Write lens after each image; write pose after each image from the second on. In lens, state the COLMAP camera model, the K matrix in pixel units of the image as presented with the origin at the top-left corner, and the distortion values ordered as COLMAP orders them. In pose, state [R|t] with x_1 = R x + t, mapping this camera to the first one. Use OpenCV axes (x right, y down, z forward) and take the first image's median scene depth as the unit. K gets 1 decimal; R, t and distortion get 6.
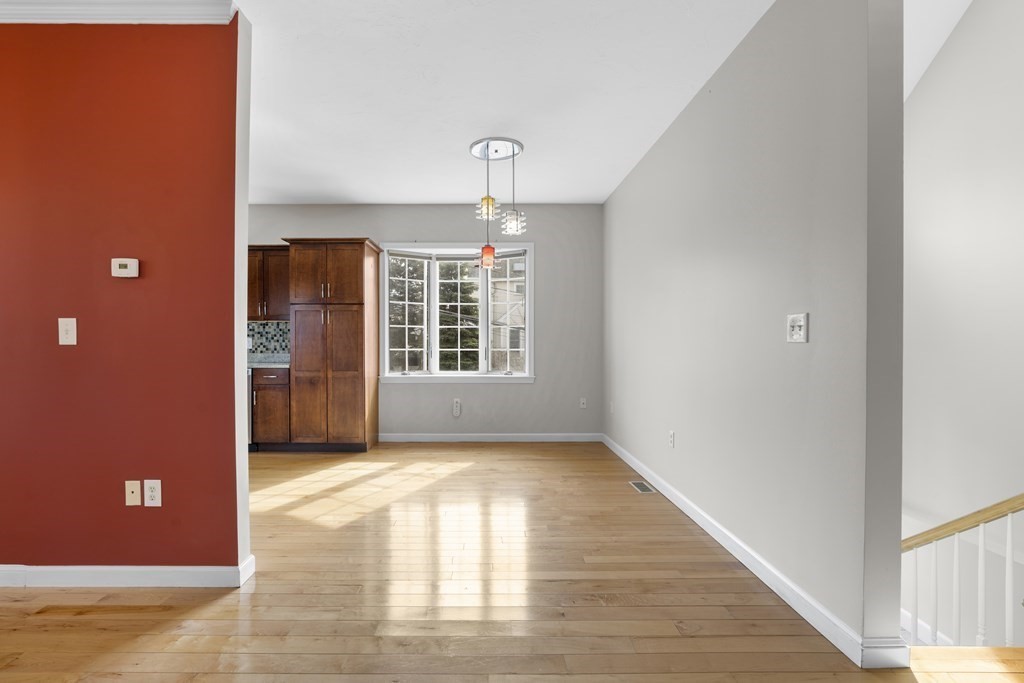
lens RADIAL K [[459.9, 0, 490.7], [0, 459.9, 348.7], [0, 0, 1]] dist [-0.015855, 0.006799]
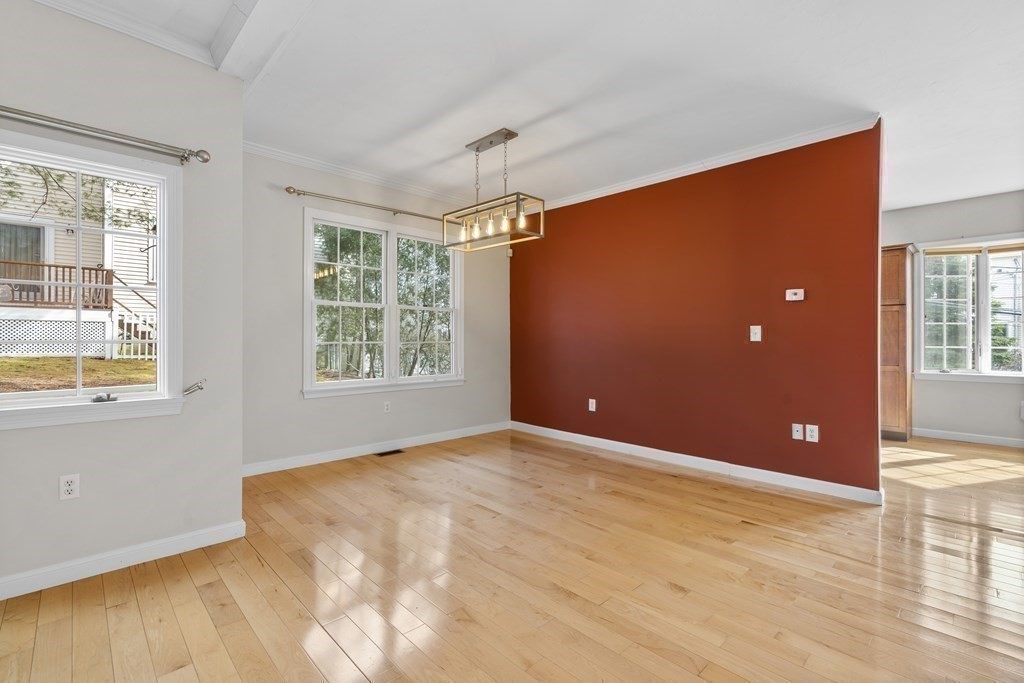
lens RADIAL K [[459.9, 0, 514.0], [0, 459.9, 339.9], [0, 0, 1]] dist [-0.015855, 0.006799]
pose [[0.696901, 0.002423, -0.717164, -0.141975], [-0.011206, 0.999909, -0.007511, 0.004673], [0.717080, 0.013271, 0.696864, -0.394297]]
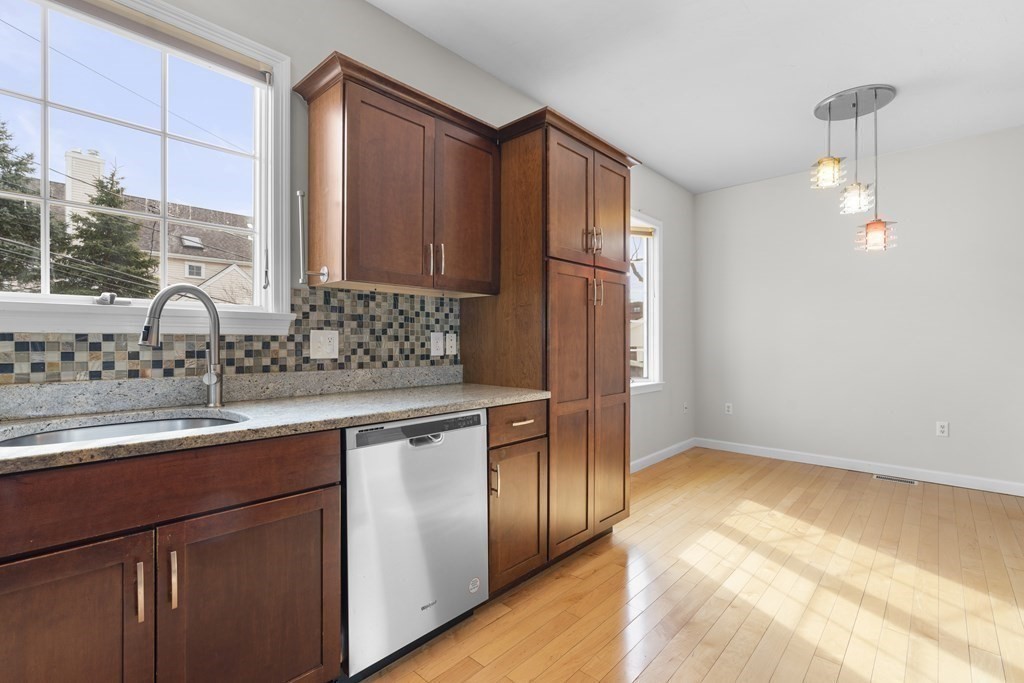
lens RADIAL K [[459.9, 0, 512.2], [0, 459.9, 351.2], [0, 0, 1]] dist [-0.015855, 0.006799]
pose [[0.690990, -0.014760, 0.722713, -0.760512], [0.011117, 0.999890, 0.009792, -0.008621], [-0.722778, 0.001268, 0.691079, 0.684802]]
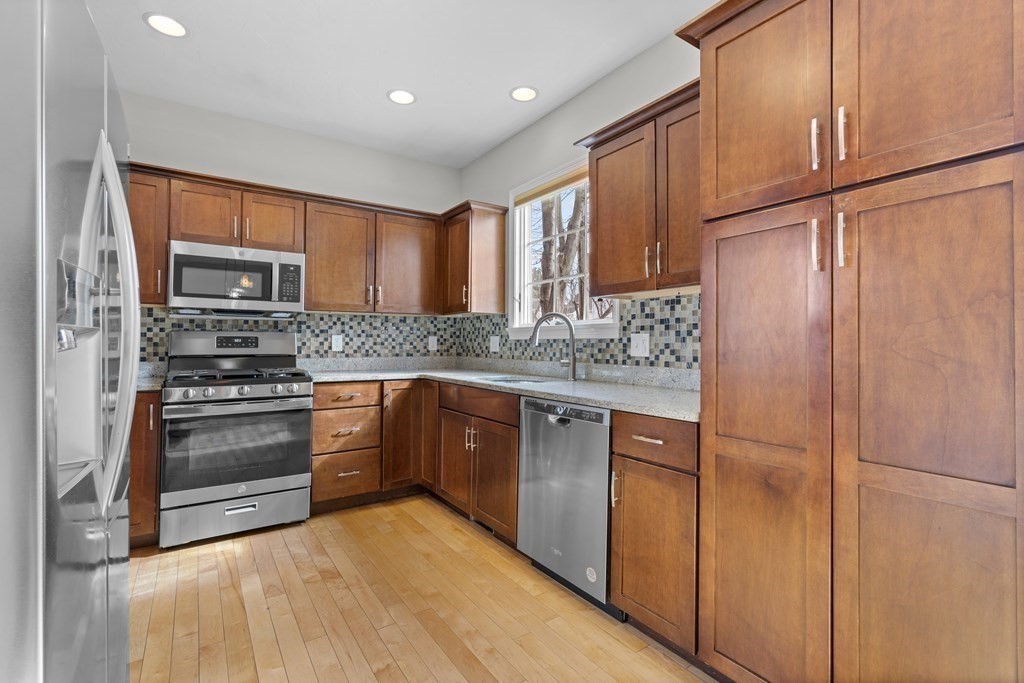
lens RADIAL K [[459.9, 0, 509.0], [0, 459.9, 341.0], [0, 0, 1]] dist [-0.015855, 0.006799]
pose [[0.556688, -0.003494, -0.830714, -0.237961], [-0.015520, 0.999773, -0.014606, -0.007340], [0.830576, 0.021024, 0.556508, 0.684665]]
